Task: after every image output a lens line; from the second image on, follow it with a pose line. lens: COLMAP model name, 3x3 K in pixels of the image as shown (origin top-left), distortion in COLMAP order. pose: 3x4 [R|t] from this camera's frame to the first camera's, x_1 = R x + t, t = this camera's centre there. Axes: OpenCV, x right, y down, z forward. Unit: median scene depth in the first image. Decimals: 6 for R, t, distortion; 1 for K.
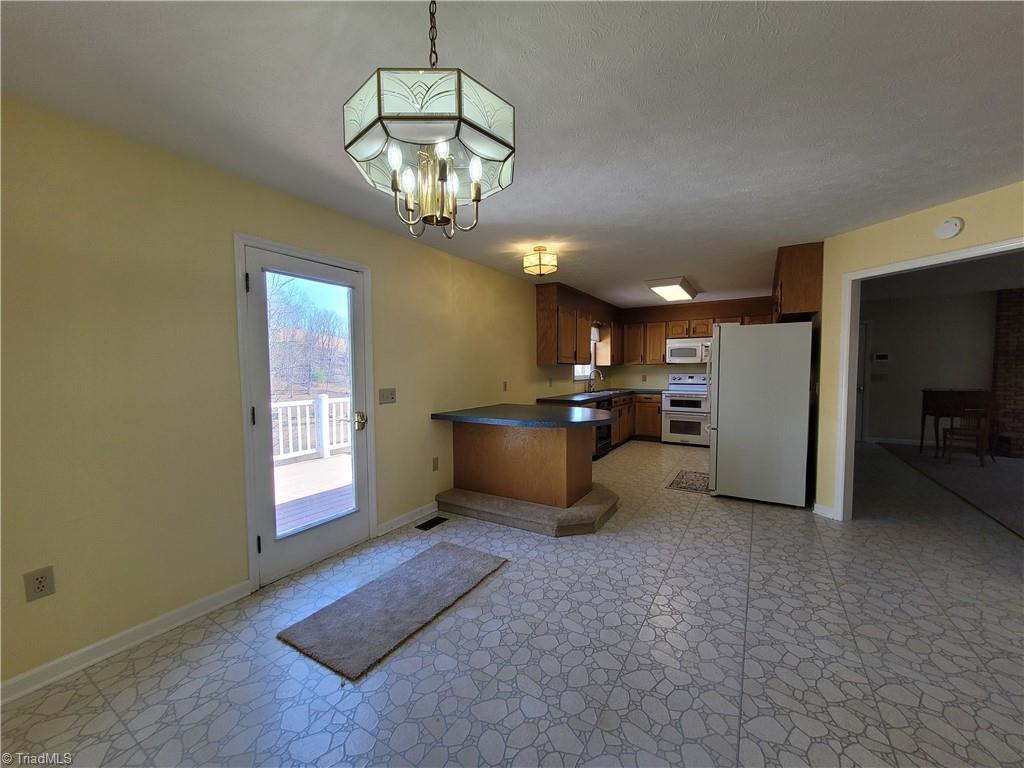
lens RADIAL K [[402.9, 0, 514.9], [0, 402.9, 389.9], [0, 0, 1]] dist [0.003488, 0.000044]
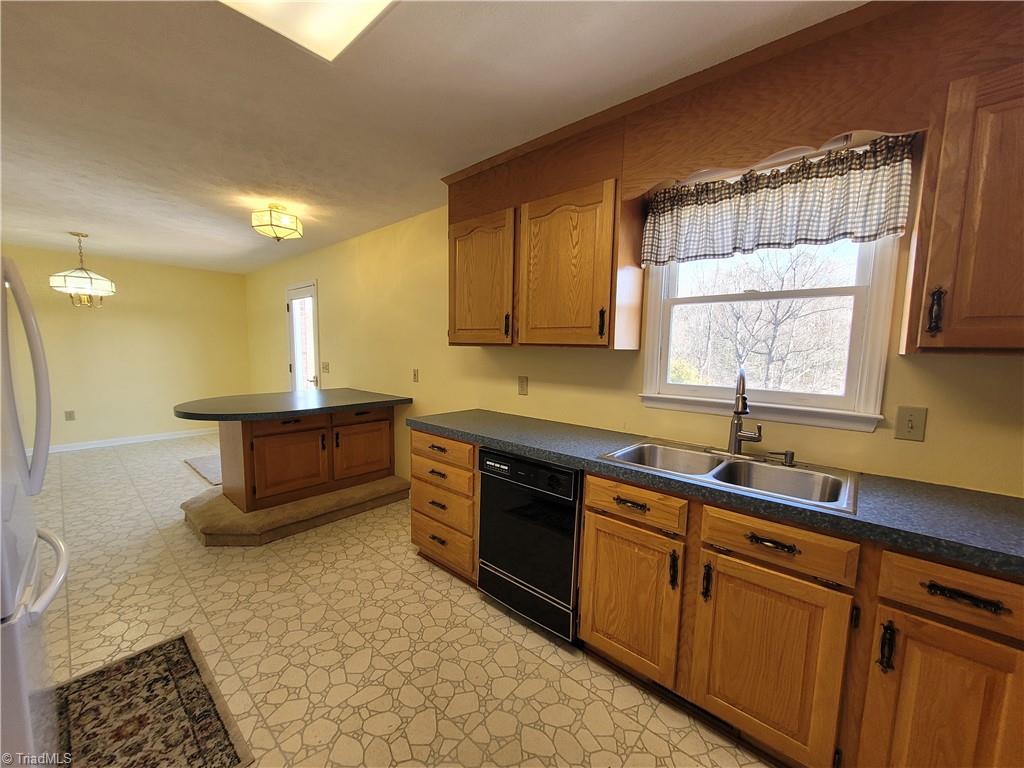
lens RADIAL K [[402.9, 0, 514.9], [0, 402.9, 389.9], [0, 0, 1]] dist [0.003488, 0.000044]
pose [[-0.153938, 0.070511, -0.985561, 0.568423], [-0.098344, 0.991404, 0.086290, -0.052932], [0.983174, 0.110207, -0.145681, 0.932010]]
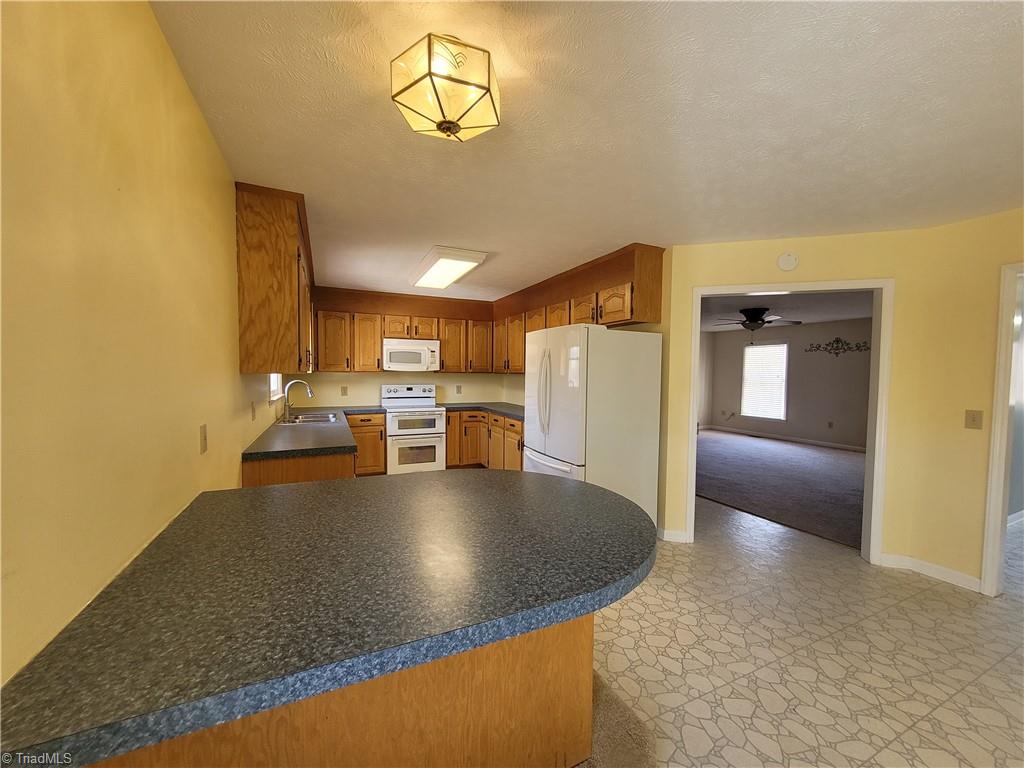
lens RADIAL K [[402.9, 0, 514.9], [0, 402.9, 389.9], [0, 0, 1]] dist [0.003488, 0.000044]
pose [[0.553316, -0.021981, 0.832681, -0.111663], [0.029620, 0.999539, 0.006703, -0.029938], [-0.832444, 0.020955, 0.553712, 0.410211]]
